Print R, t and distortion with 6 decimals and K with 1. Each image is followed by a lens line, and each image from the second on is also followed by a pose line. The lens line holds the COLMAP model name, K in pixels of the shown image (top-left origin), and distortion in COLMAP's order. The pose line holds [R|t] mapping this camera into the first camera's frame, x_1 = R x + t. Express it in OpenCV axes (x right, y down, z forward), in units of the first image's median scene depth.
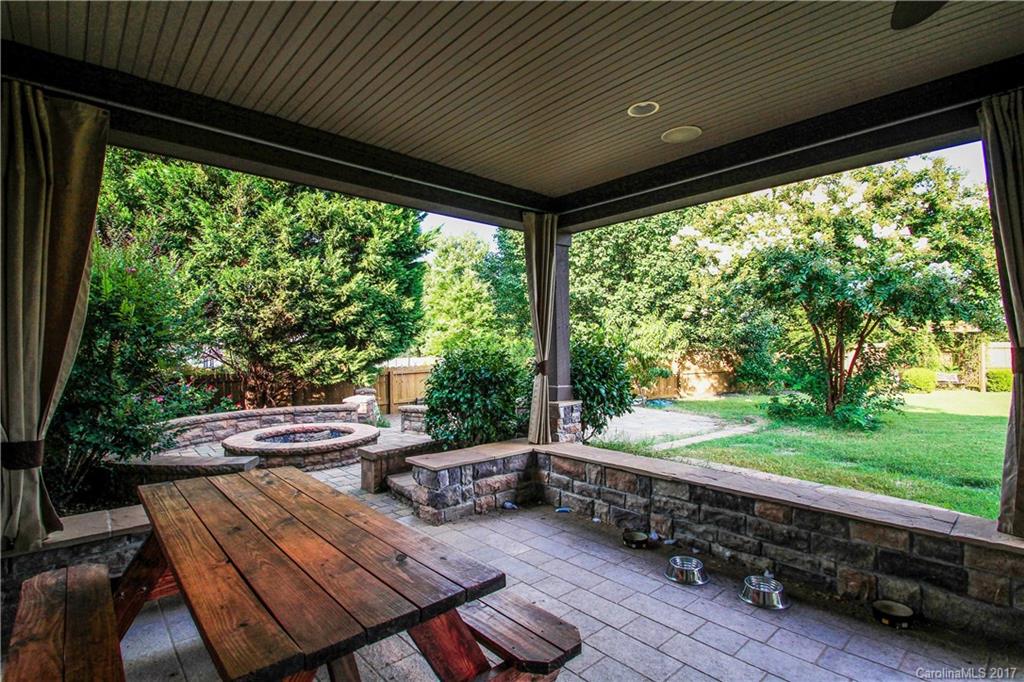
lens RADIAL K [[487.0, 0, 512.0], [0, 487.0, 341.0], [0, 0, 1]] dist [0.013803, -0.019829]
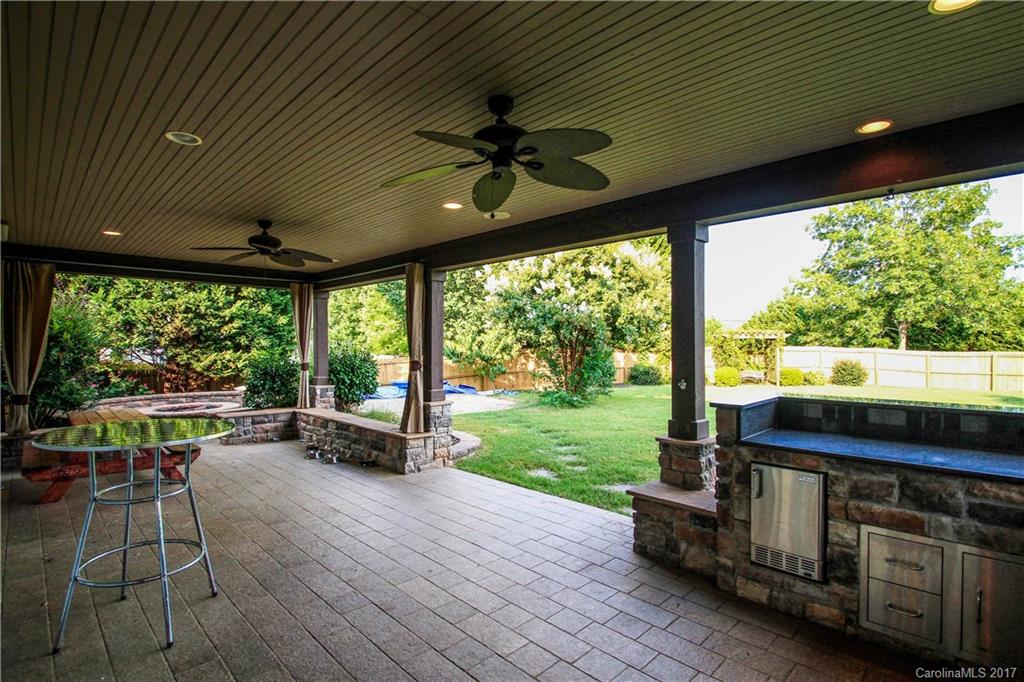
lens RADIAL K [[487.0, 0, 512.0], [0, 487.0, 341.0], [0, 0, 1]] dist [0.013803, -0.019829]
pose [[0.998653, 0.007664, 0.051321, 0.463123], [-0.008033, 0.999943, 0.006992, -0.037987], [-0.051264, -0.007395, 0.998658, -0.538851]]
